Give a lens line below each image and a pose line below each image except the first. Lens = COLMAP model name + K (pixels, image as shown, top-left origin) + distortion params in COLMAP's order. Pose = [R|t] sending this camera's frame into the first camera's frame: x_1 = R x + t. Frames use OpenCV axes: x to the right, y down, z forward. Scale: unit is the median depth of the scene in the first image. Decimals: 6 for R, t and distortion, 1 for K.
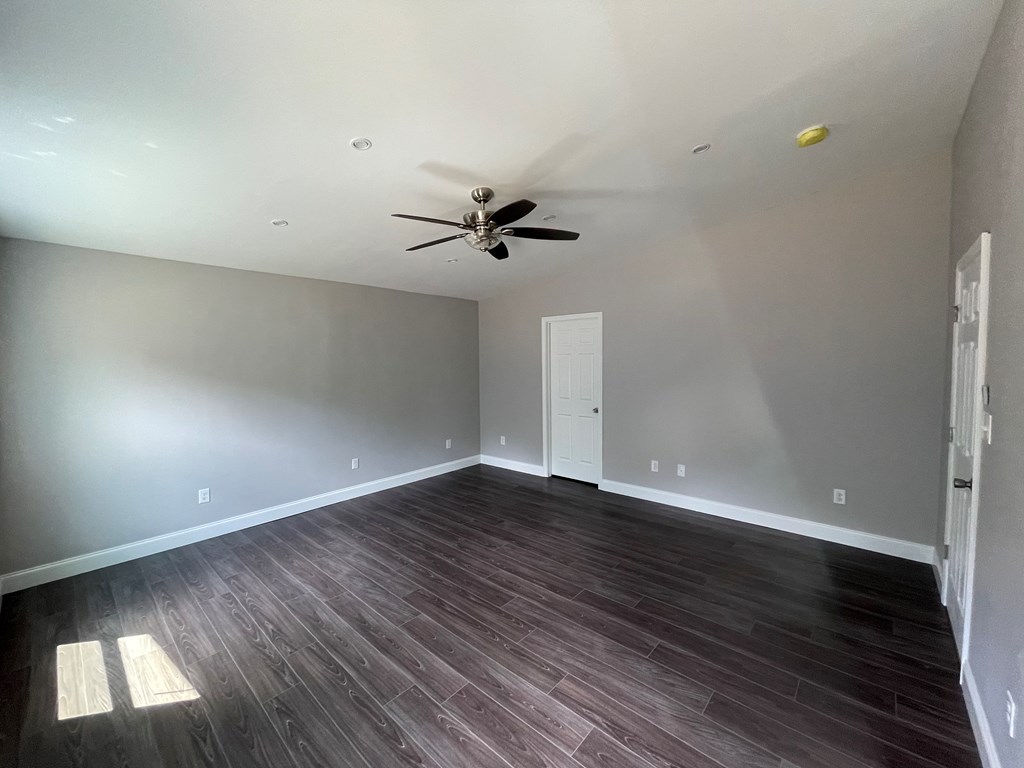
lens RADIAL K [[415.7, 0, 516.4], [0, 415.7, 377.3], [0, 0, 1]] dist [-0.000586, 0.000051]
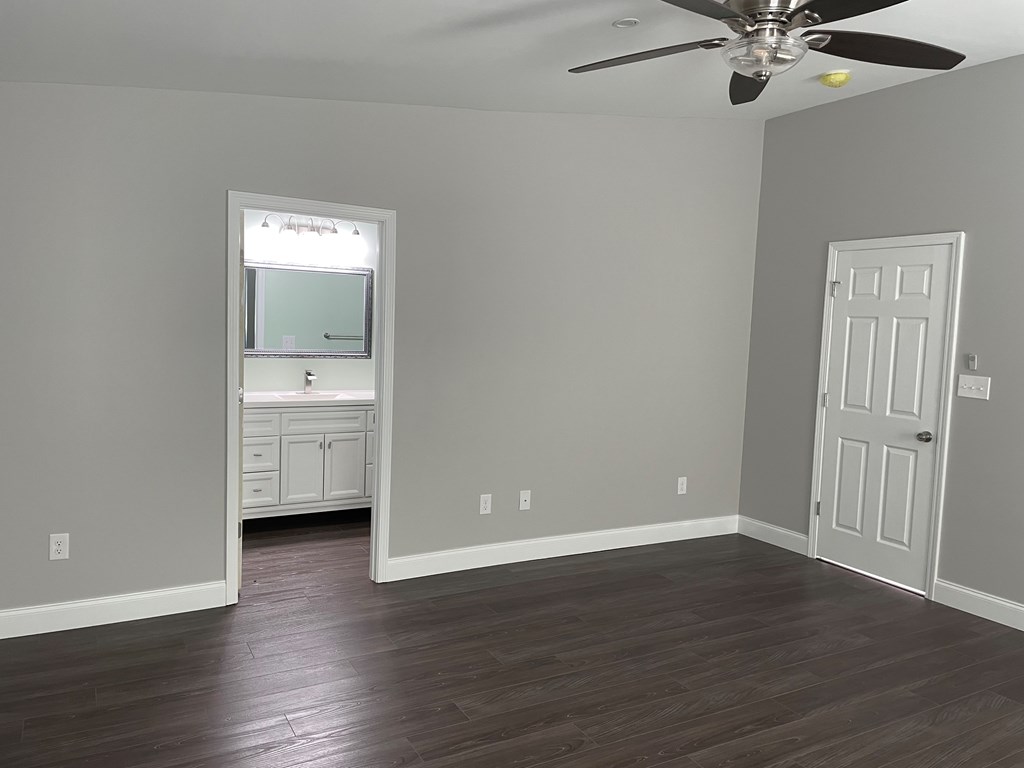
lens RADIAL K [[777.6, 0, 526.7], [0, 777.6, 383.8], [0, 0, 1]] dist [0.114650, -0.129892]
pose [[0.308229, -0.050332, 0.949980, -0.966190], [-0.005308, 0.998493, 0.054624, -0.009424], [-0.951298, -0.021879, 0.307497, 0.938593]]
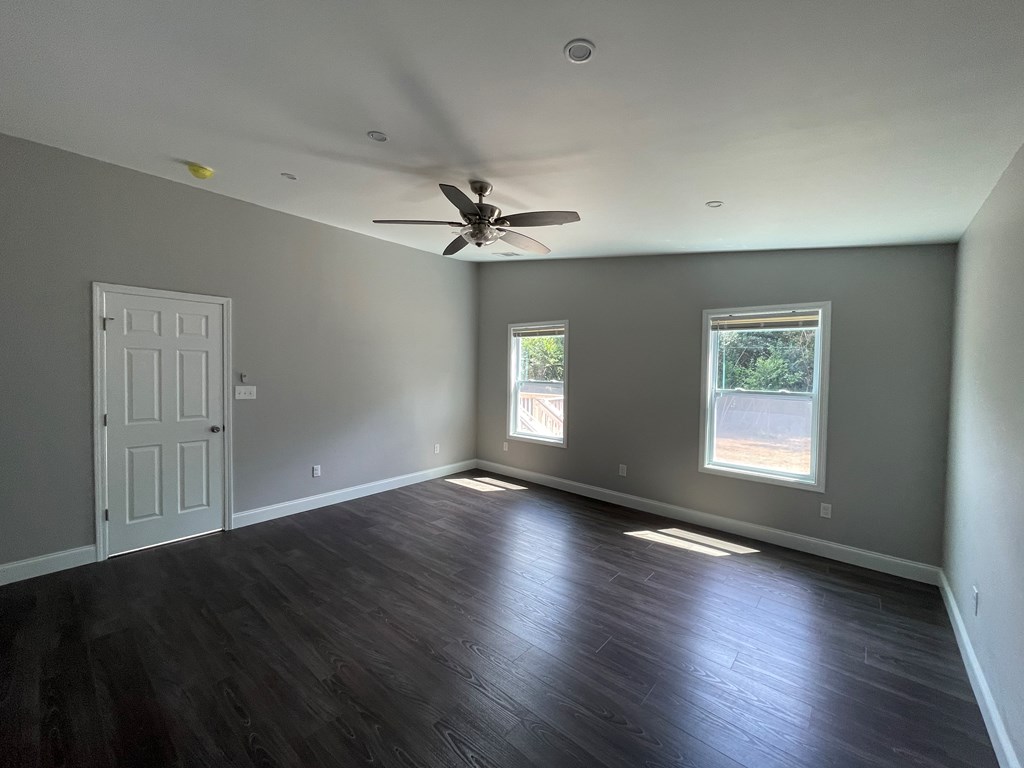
lens RADIAL K [[415.7, 0, 516.4], [0, 415.7, 377.3], [0, 0, 1]] dist [-0.000586, 0.000051]
pose [[-0.999870, -0.003088, -0.015808, -0.142631], [-0.004229, 0.997352, 0.072605, -0.072469], [0.015542, 0.072662, -0.997236, 1.899581]]
